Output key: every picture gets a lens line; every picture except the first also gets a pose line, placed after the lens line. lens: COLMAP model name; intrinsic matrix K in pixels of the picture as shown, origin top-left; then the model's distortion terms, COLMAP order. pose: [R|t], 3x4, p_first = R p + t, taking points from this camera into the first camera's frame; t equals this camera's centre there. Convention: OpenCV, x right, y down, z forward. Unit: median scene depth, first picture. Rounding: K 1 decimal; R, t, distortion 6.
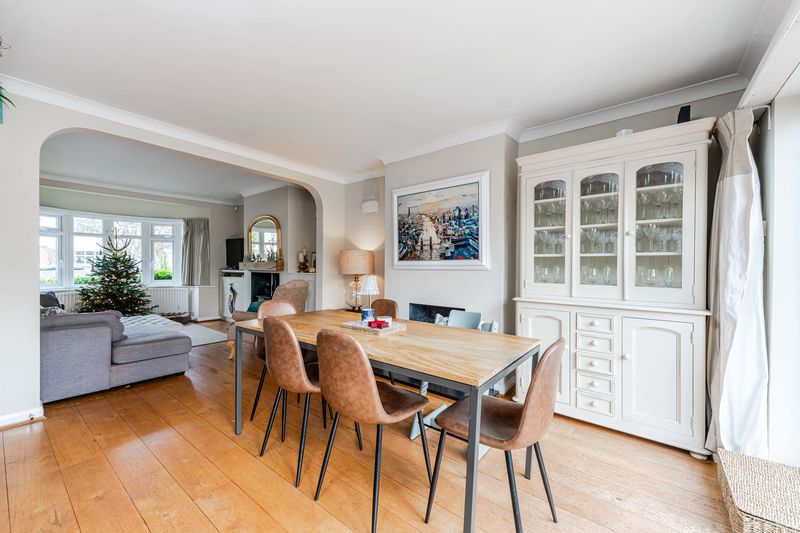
lens RADIAL K [[326.0, 0, 405.8], [0, 326.0, 265.6], [0, 0, 1]] dist [0.022752, -0.004880]
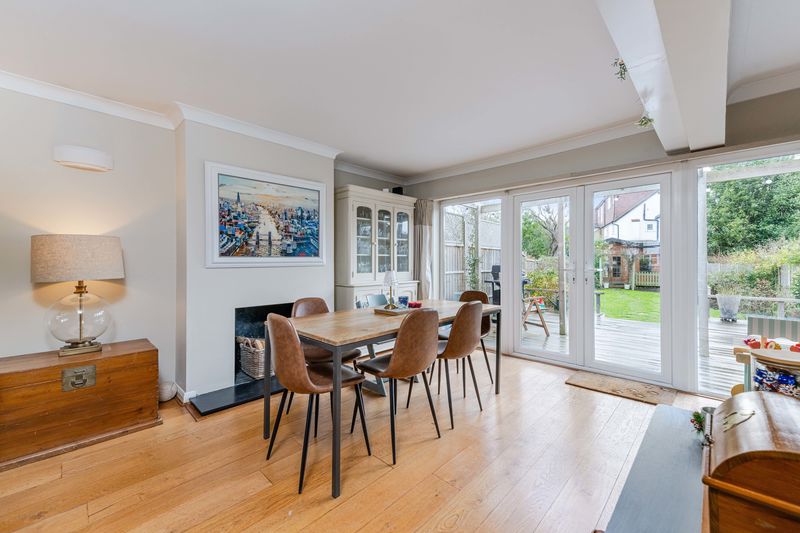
lens RADIAL K [[326.0, 0, 401.9], [0, 326.0, 264.0], [0, 0, 1]] dist [0.022752, -0.004880]
pose [[0.091350, -0.006199, 0.995800, -0.917127], [0.010965, 0.999926, 0.005218, 0.004110], [-0.995758, 0.010443, 0.091411, 0.597841]]
